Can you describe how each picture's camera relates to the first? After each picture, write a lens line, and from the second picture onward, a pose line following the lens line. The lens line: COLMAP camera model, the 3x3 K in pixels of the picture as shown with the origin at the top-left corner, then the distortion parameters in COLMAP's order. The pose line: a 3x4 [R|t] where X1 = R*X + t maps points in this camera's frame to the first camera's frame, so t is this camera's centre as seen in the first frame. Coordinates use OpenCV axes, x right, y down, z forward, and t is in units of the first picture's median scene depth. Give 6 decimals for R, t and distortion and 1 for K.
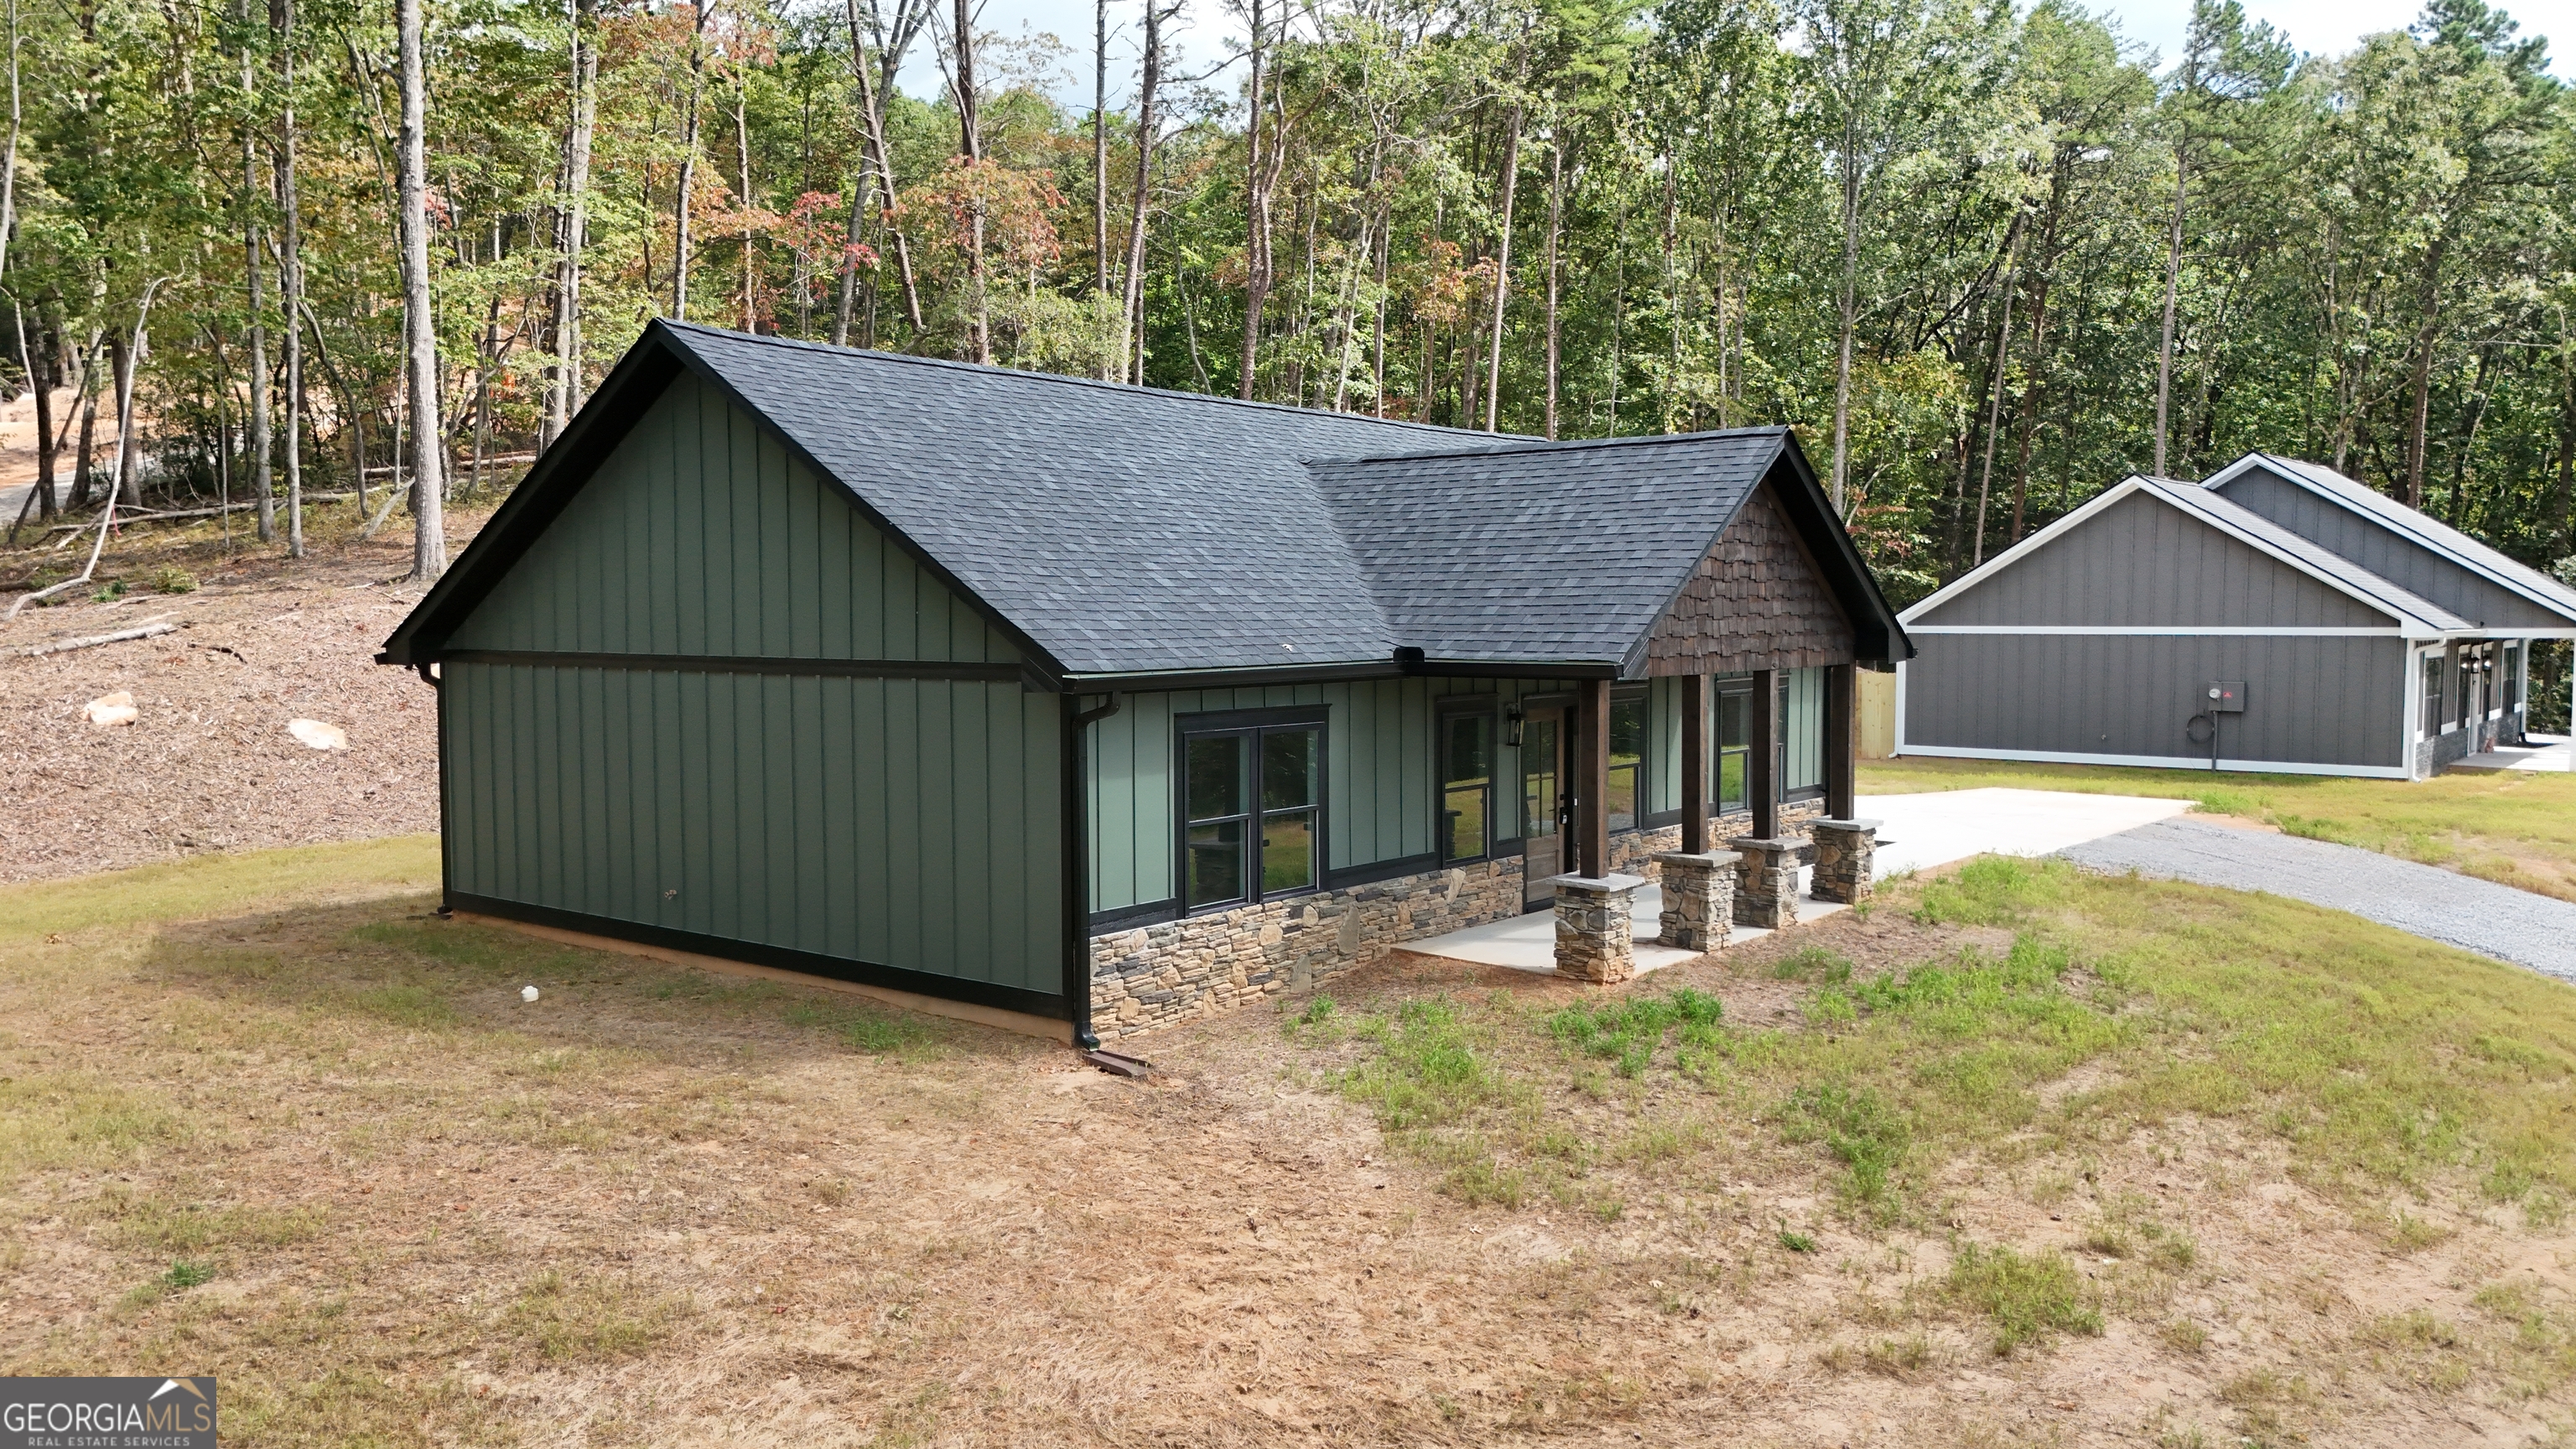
lens RADIAL K [[1914.8, 0, 1288.0], [0, 1914.8, 724.5], [0, 0, 1]] dist [0.093144, -0.107392]
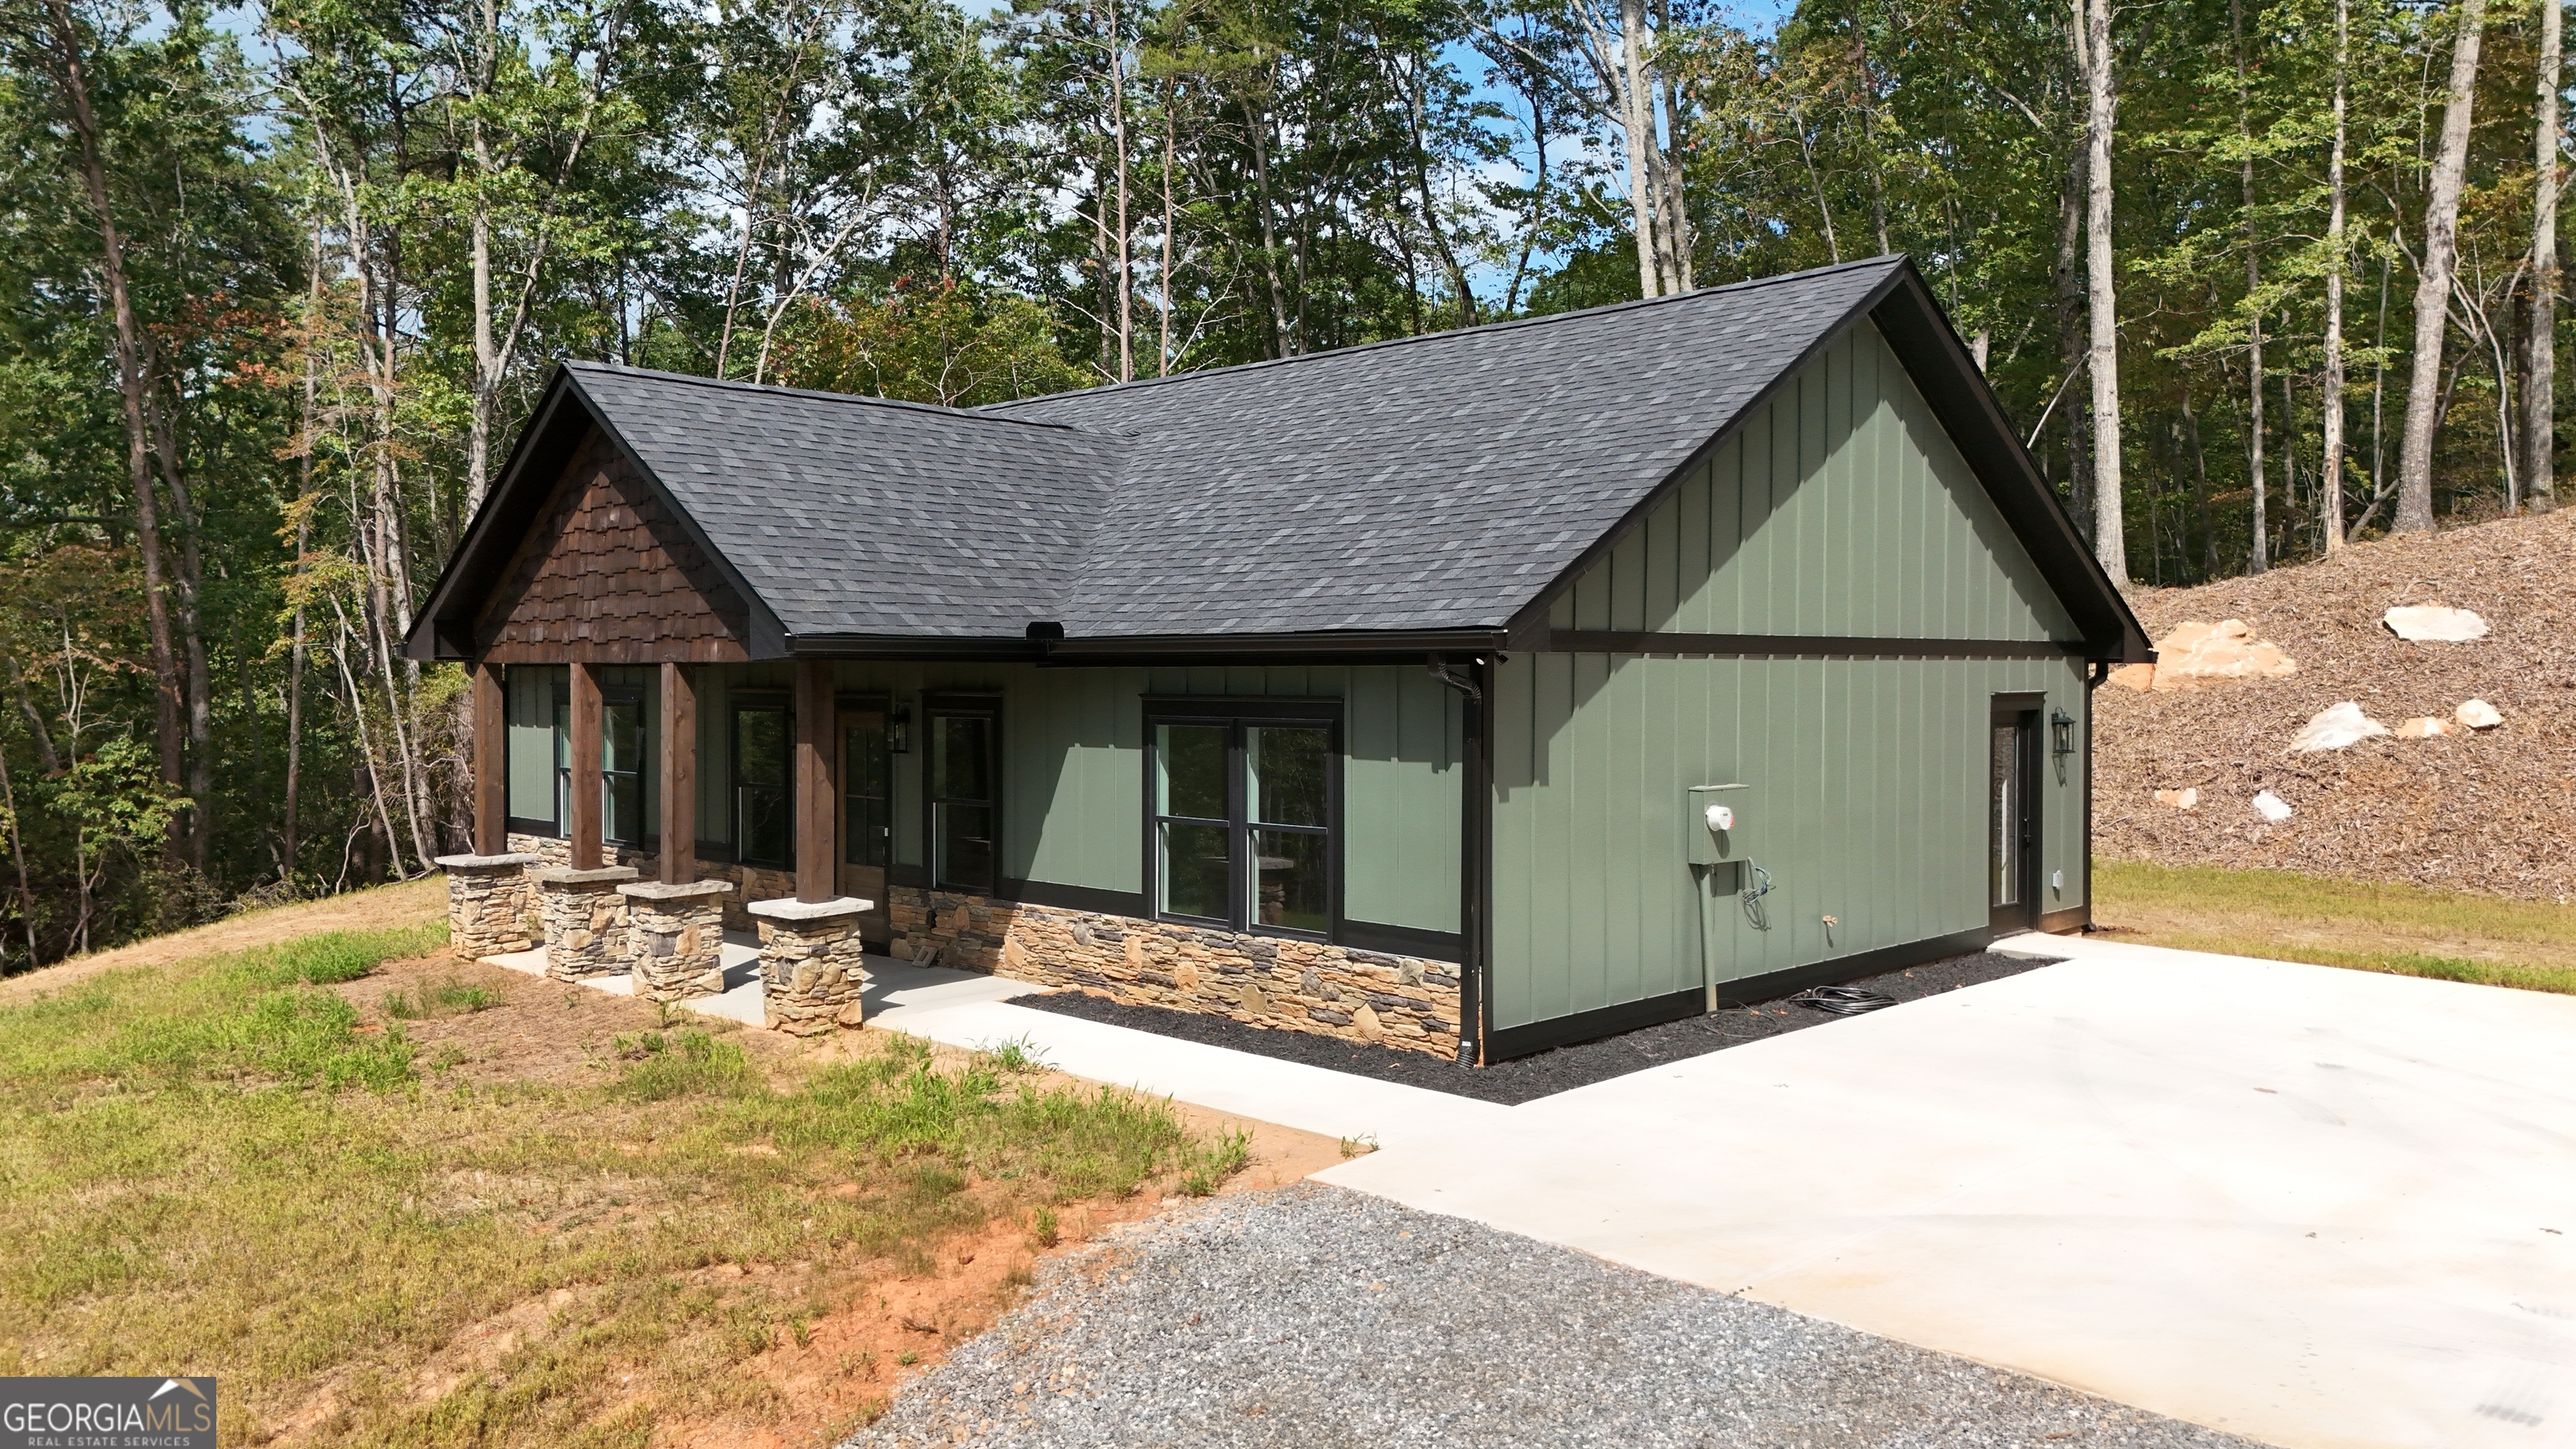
lens RADIAL K [[1914.8, 0, 1288.0], [0, 1914.8, 724.5], [0, 0, 1]] dist [0.093144, -0.107392]
pose [[-0.103428, 0.025660, -0.994306, 1.070816], [-0.065655, 0.997311, 0.032567, -0.048393], [0.992468, 0.068650, -0.101465, 1.426354]]
